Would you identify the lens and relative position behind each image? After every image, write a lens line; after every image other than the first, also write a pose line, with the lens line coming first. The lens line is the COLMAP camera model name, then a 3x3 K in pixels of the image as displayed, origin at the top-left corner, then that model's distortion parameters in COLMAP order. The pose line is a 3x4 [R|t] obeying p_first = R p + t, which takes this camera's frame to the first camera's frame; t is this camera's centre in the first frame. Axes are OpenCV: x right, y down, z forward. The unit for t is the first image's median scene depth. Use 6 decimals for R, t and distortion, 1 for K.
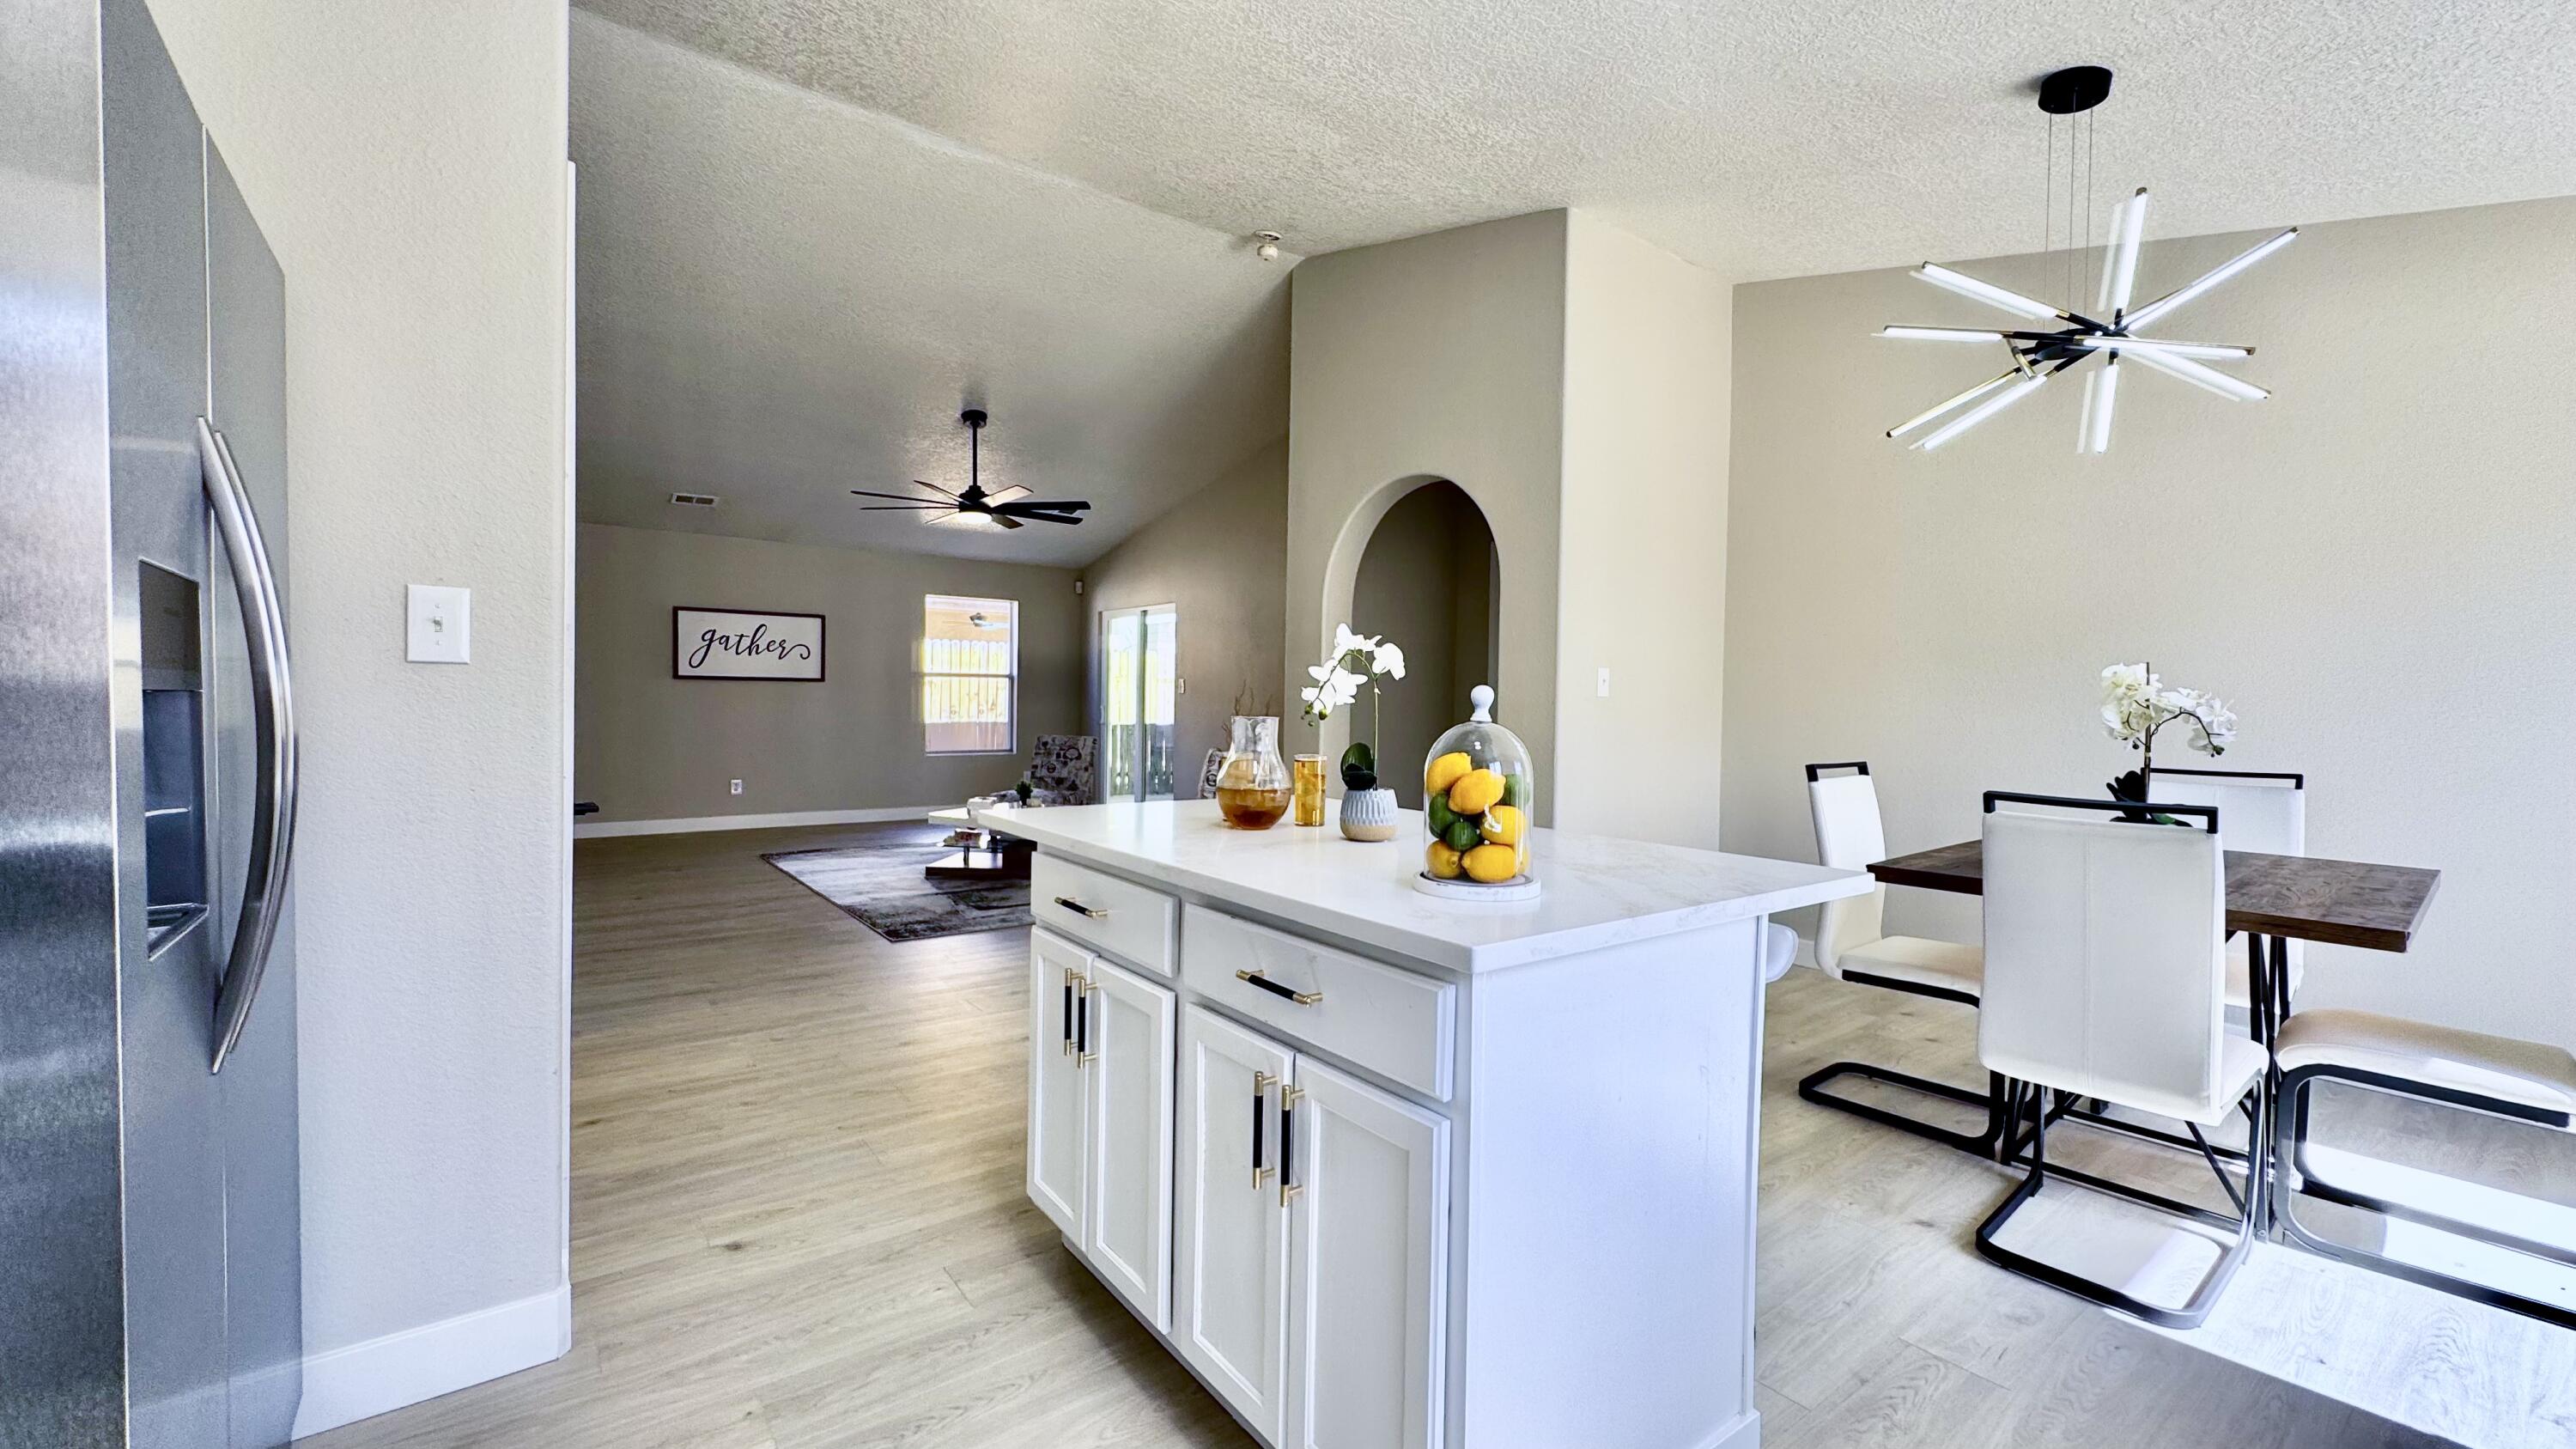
lens RADIAL K [[1032.3, 0, 1288.5], [0, 1032.3, 723.6], [0, 0, 1]] dist [0.000584, 0.000122]
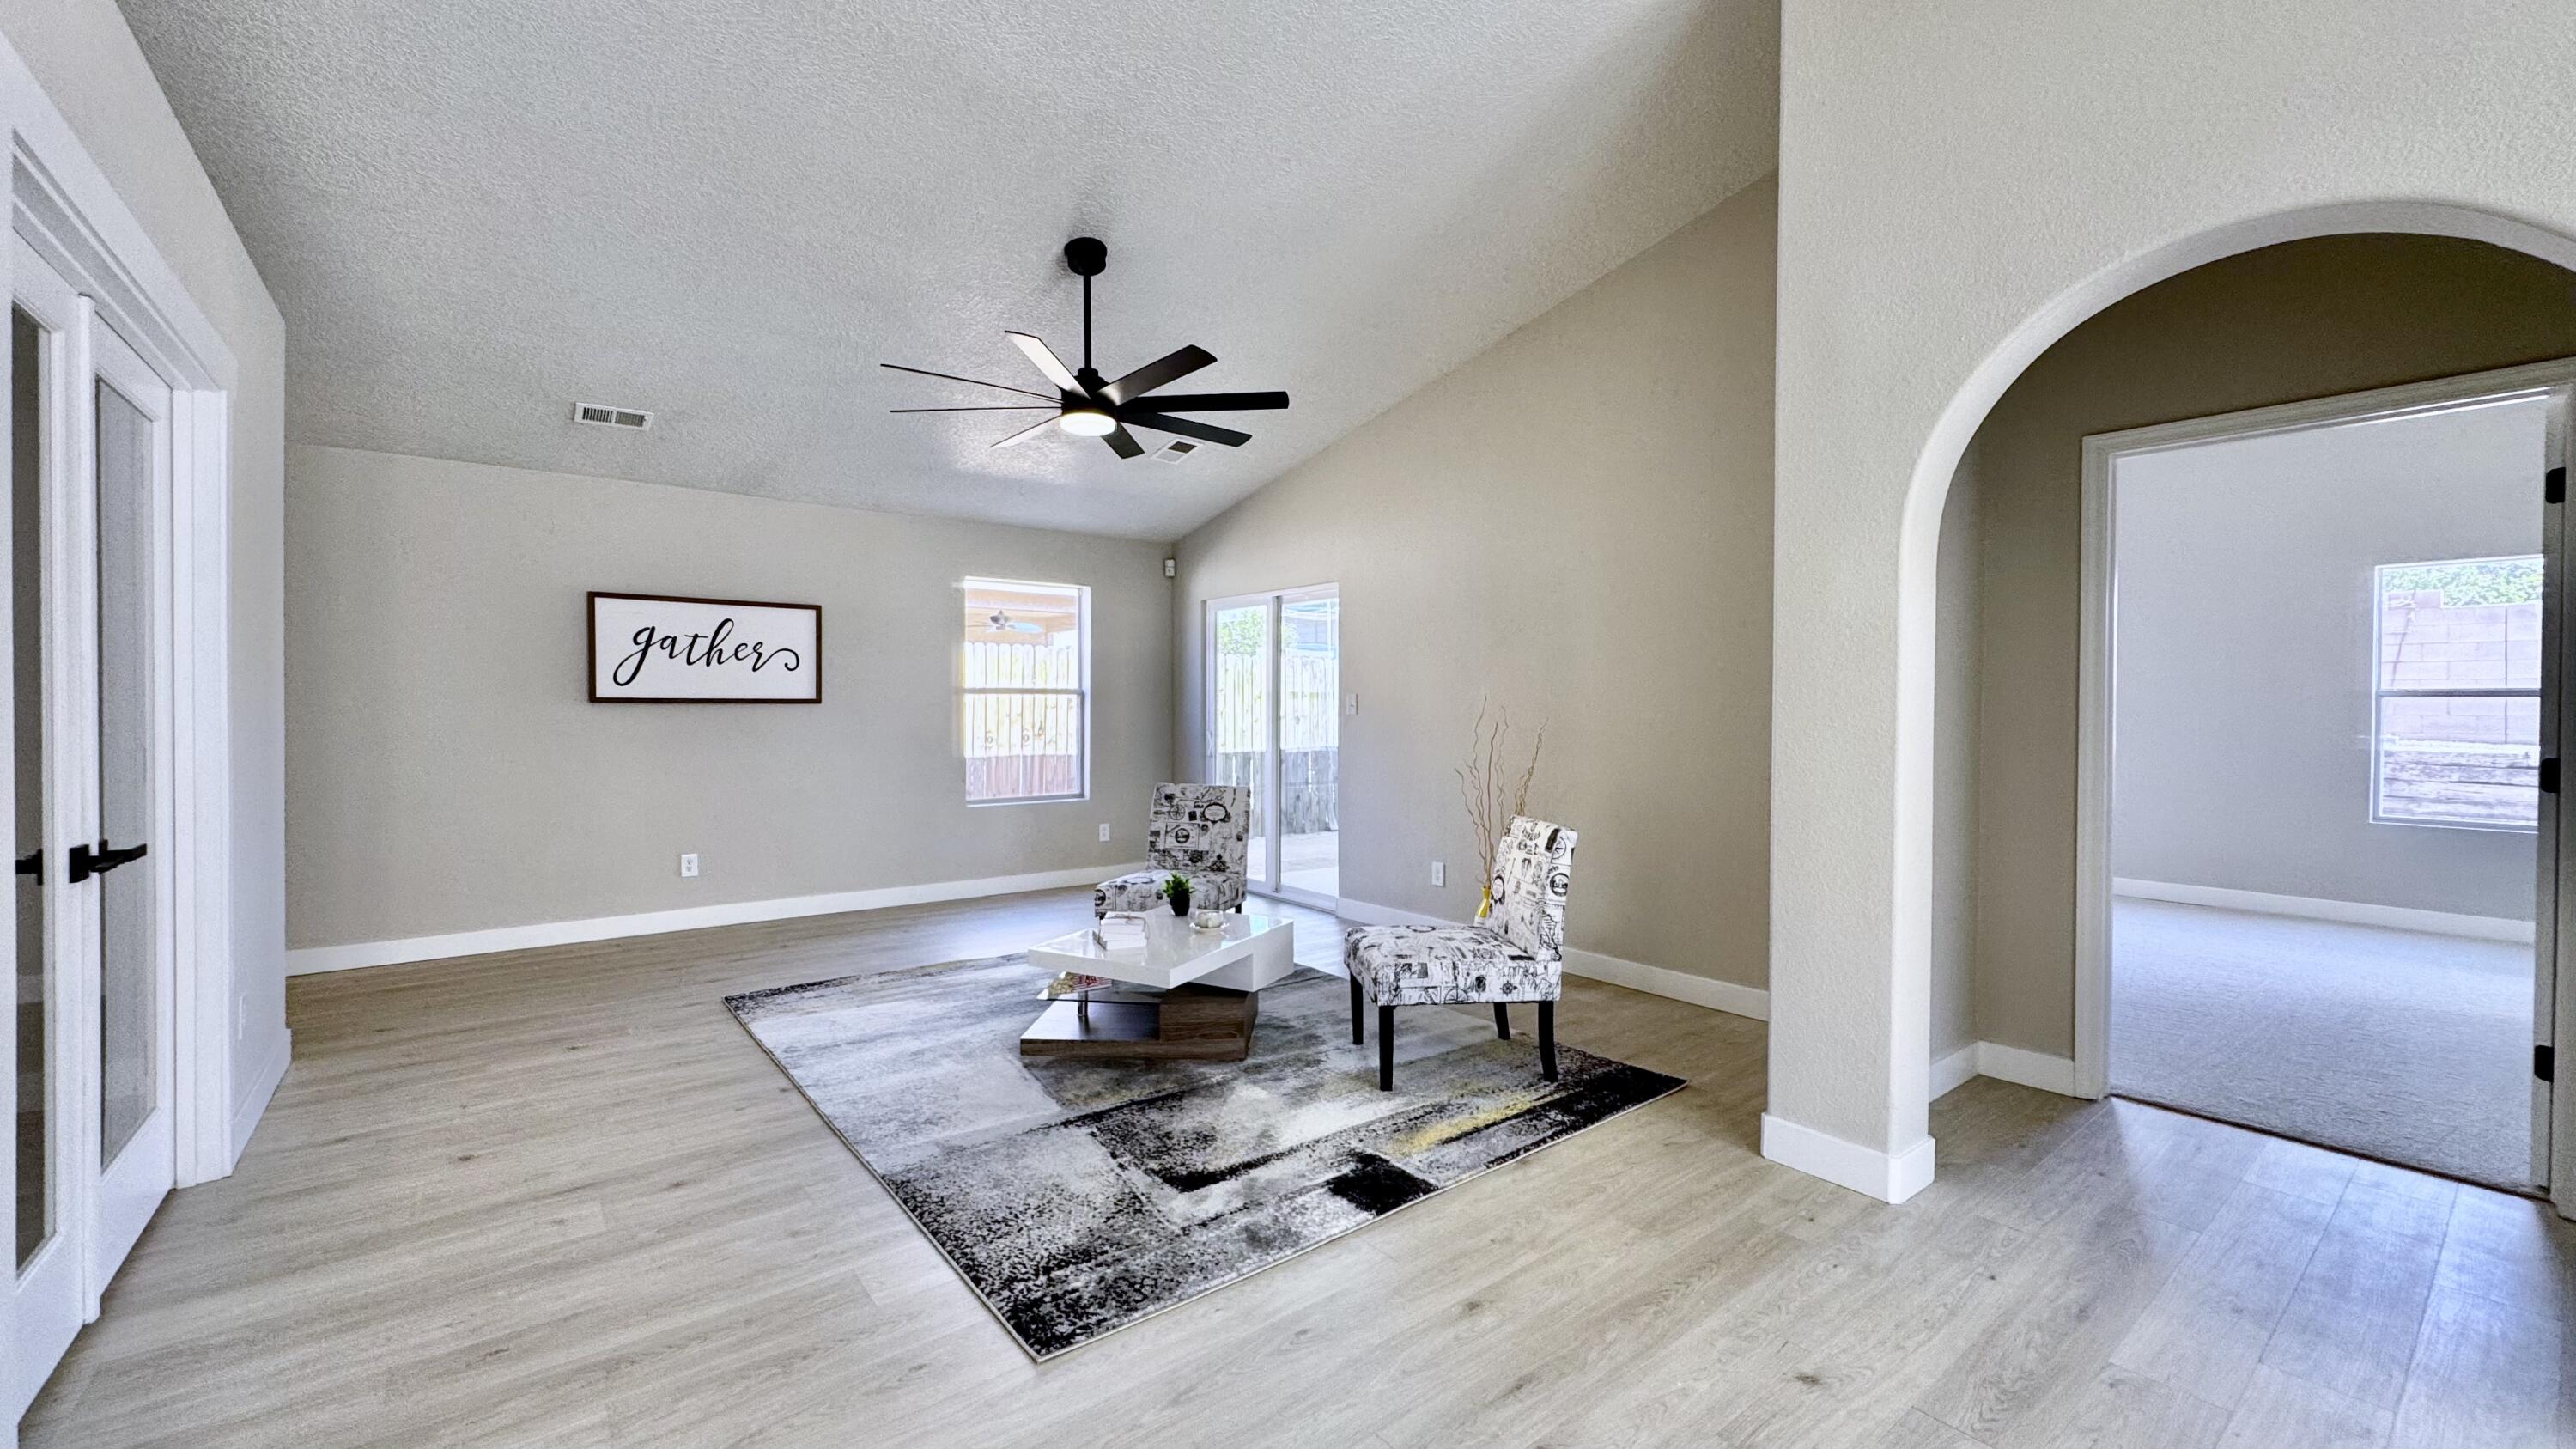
lens RADIAL K [[1032.3, 0, 1291.2], [0, 1032.3, 715.2], [0, 0, 1]] dist [0.000584, 0.000122]
pose [[0.999725, -0.012604, 0.019759, -0.160765], [0.012898, 0.999807, -0.014832, -0.019619], [-0.019568, 0.015083, 0.999695, 0.329834]]
